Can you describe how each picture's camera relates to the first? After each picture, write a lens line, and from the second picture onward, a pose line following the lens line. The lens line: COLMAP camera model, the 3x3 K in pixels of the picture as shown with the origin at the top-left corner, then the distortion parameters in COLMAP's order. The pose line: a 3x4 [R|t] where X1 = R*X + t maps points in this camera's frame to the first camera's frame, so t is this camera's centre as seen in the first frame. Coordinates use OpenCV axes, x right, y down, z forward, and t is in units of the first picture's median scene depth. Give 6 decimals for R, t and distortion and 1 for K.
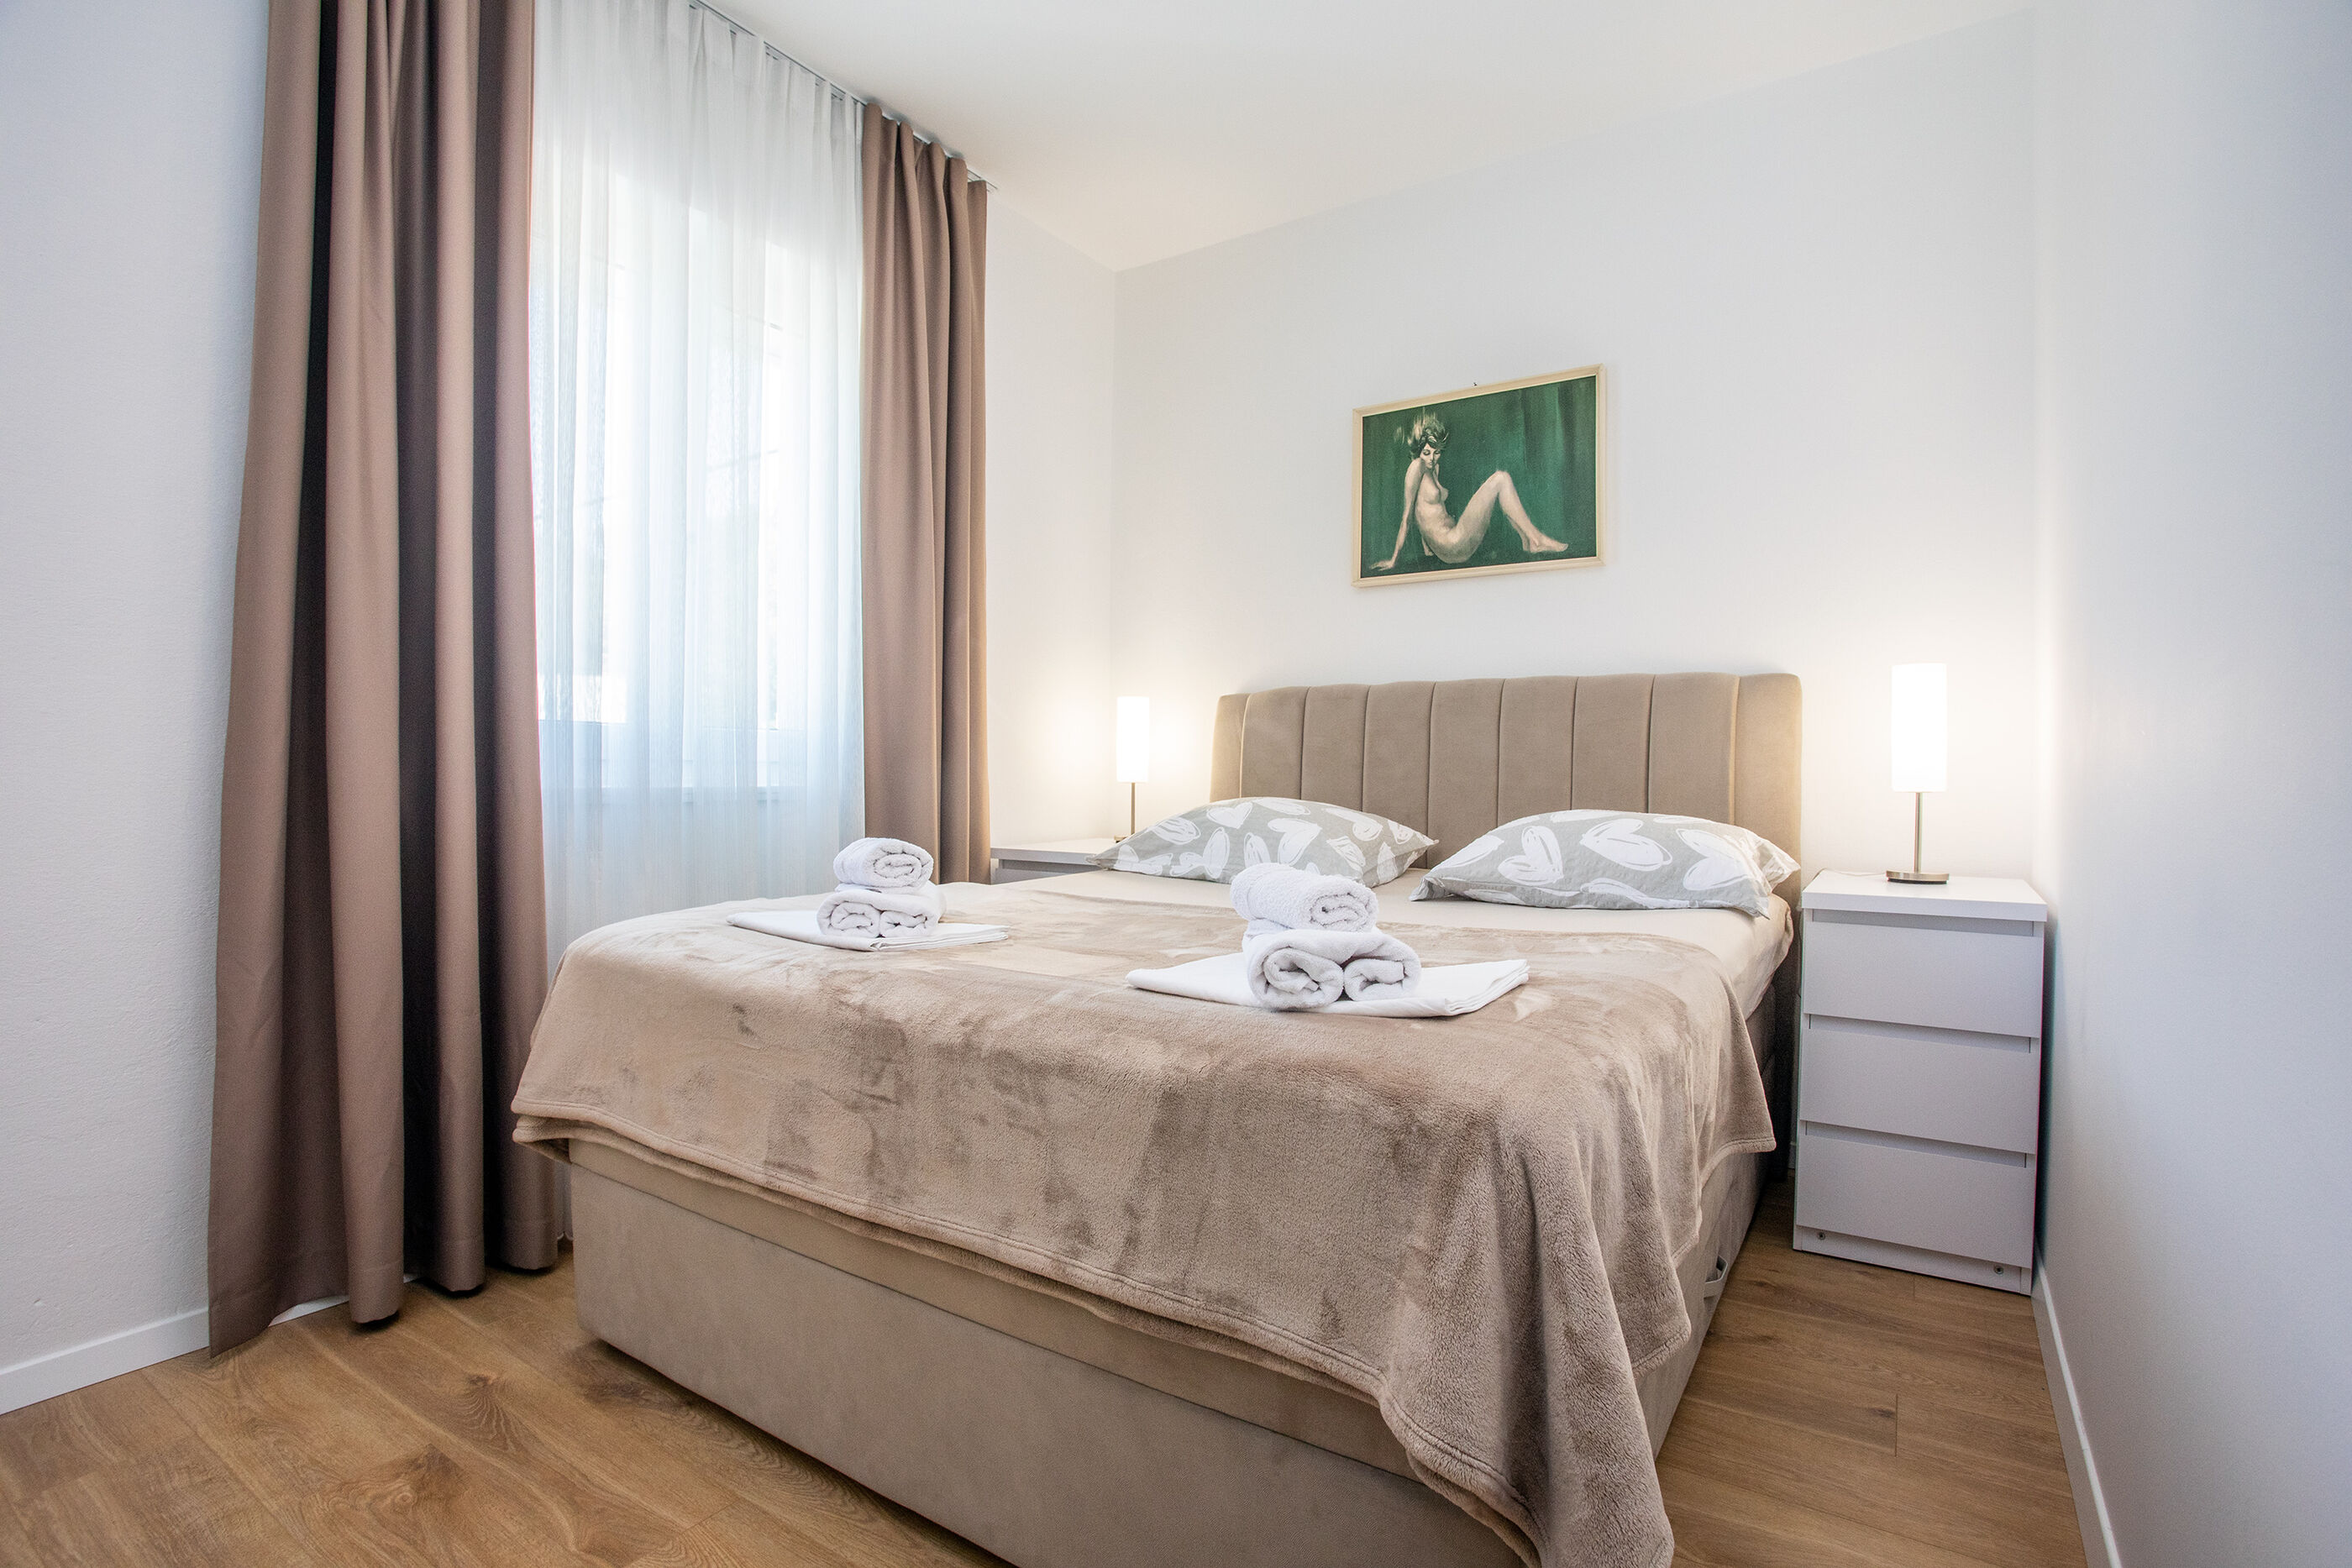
lens RADIAL K [[1120.6, 0, 1150.8], [0, 1120.6, 773.9], [0, 0, 1]] dist [-0.052702, 0.013084]
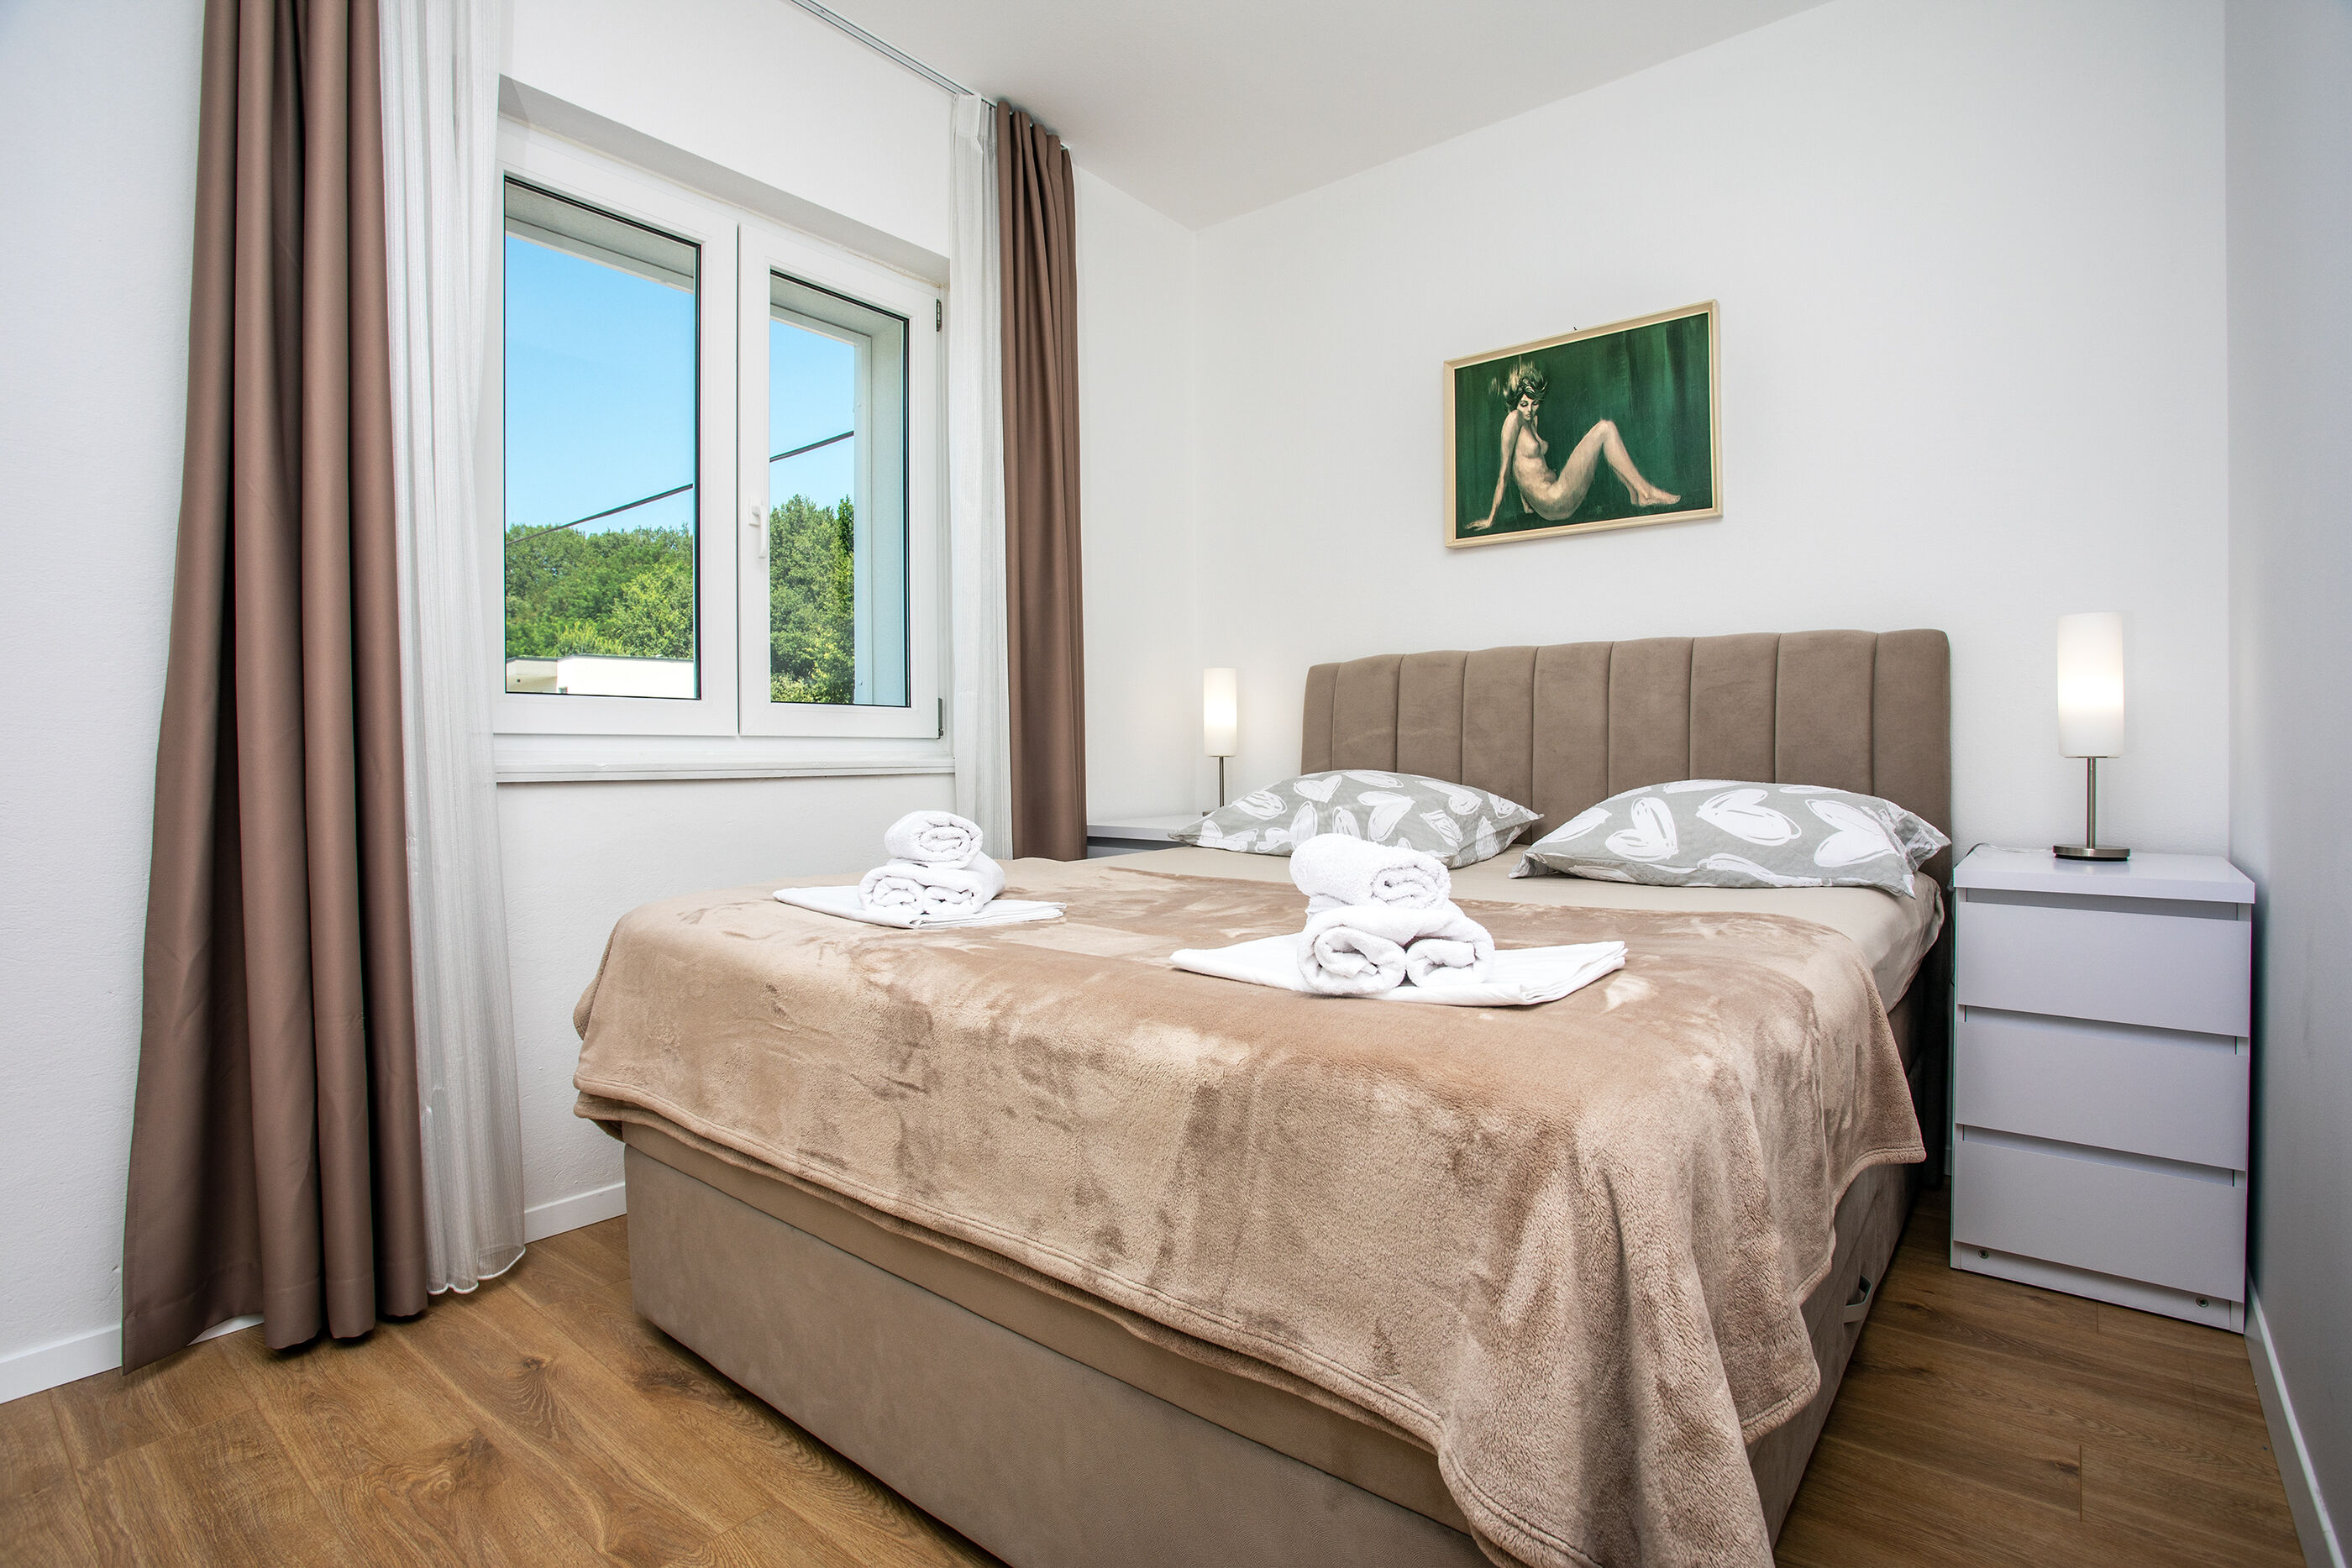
lens RADIAL K [[1125.8, 0, 1142.8], [0, 1125.8, 738.3], [0, 0, 1]] dist [-0.052444, 0.014212]
pose [[0.994783, -0.011016, -0.101414, 0.044857], [0.009597, 0.999849, -0.014469, 0.013336], [0.101558, 0.013420, 0.994739, 0.071235]]
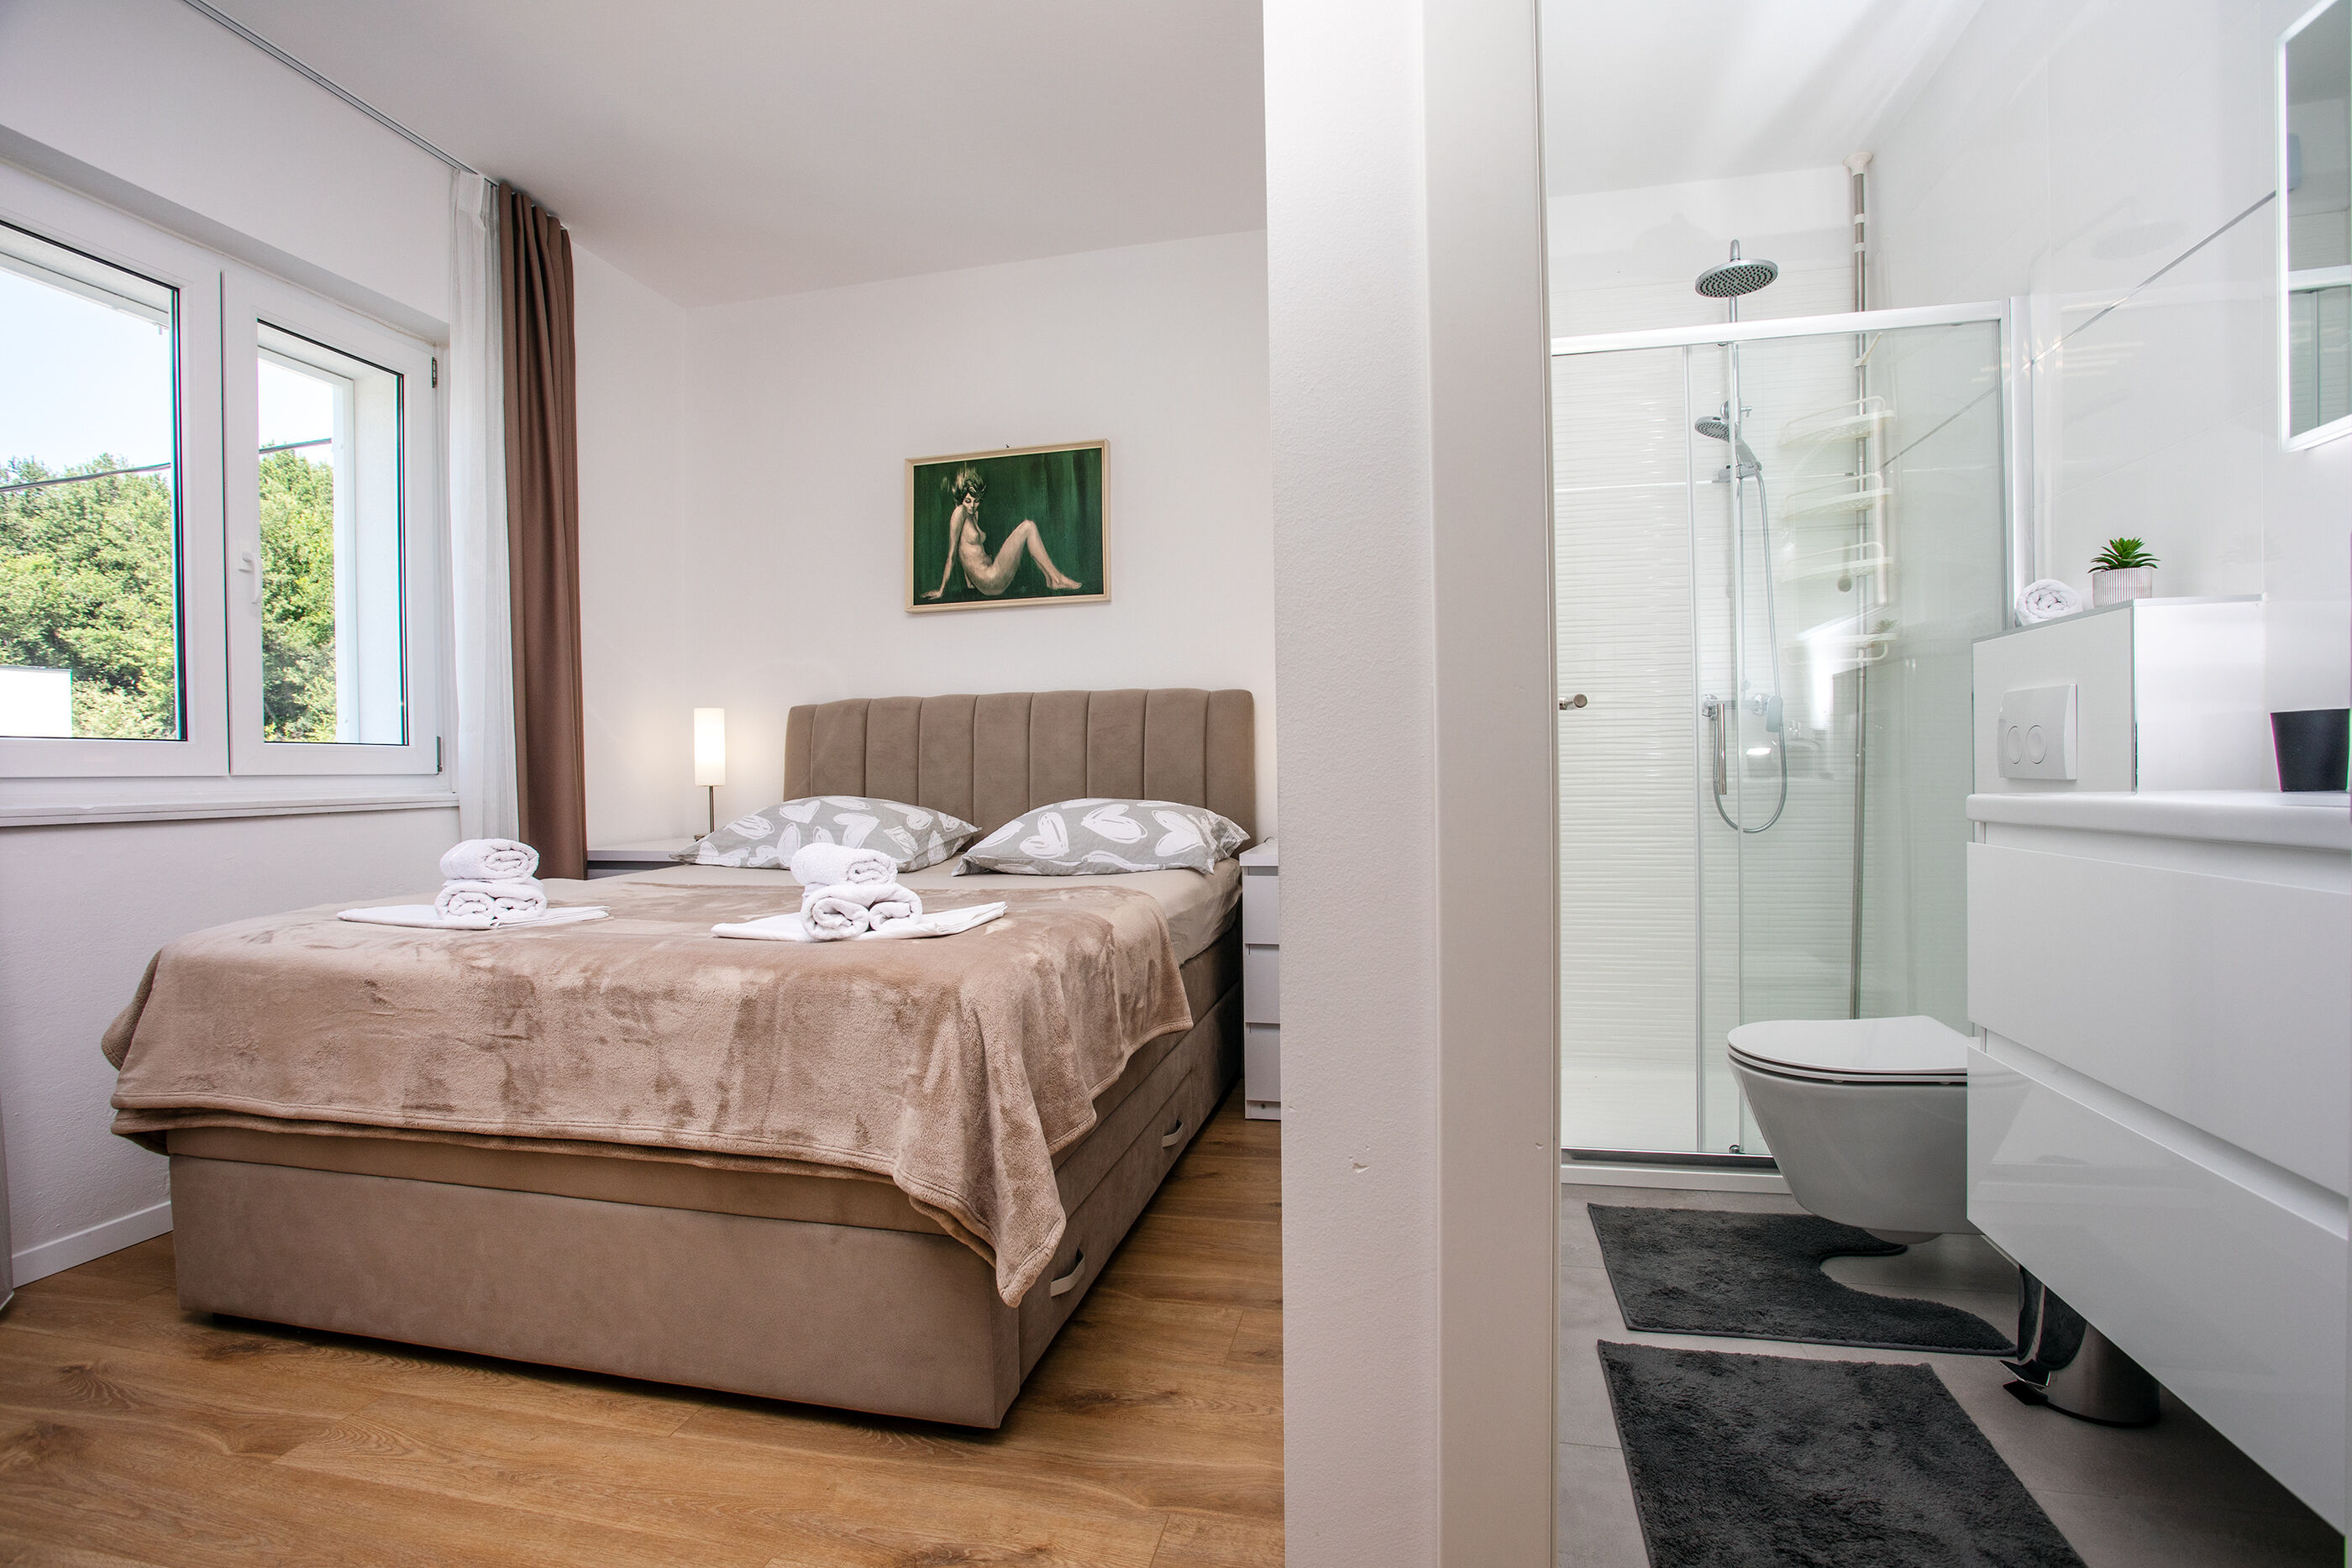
lens RADIAL K [[1096.2, 0, 1160.7], [0, 1096.2, 778.3], [0, 0, 1]] dist [-0.086056, 0.033640]
pose [[0.927624, -0.023127, 0.372800, -0.000123], [0.020711, 0.999731, 0.010485, -0.003581], [-0.372942, -0.002005, 0.927853, -0.362995]]
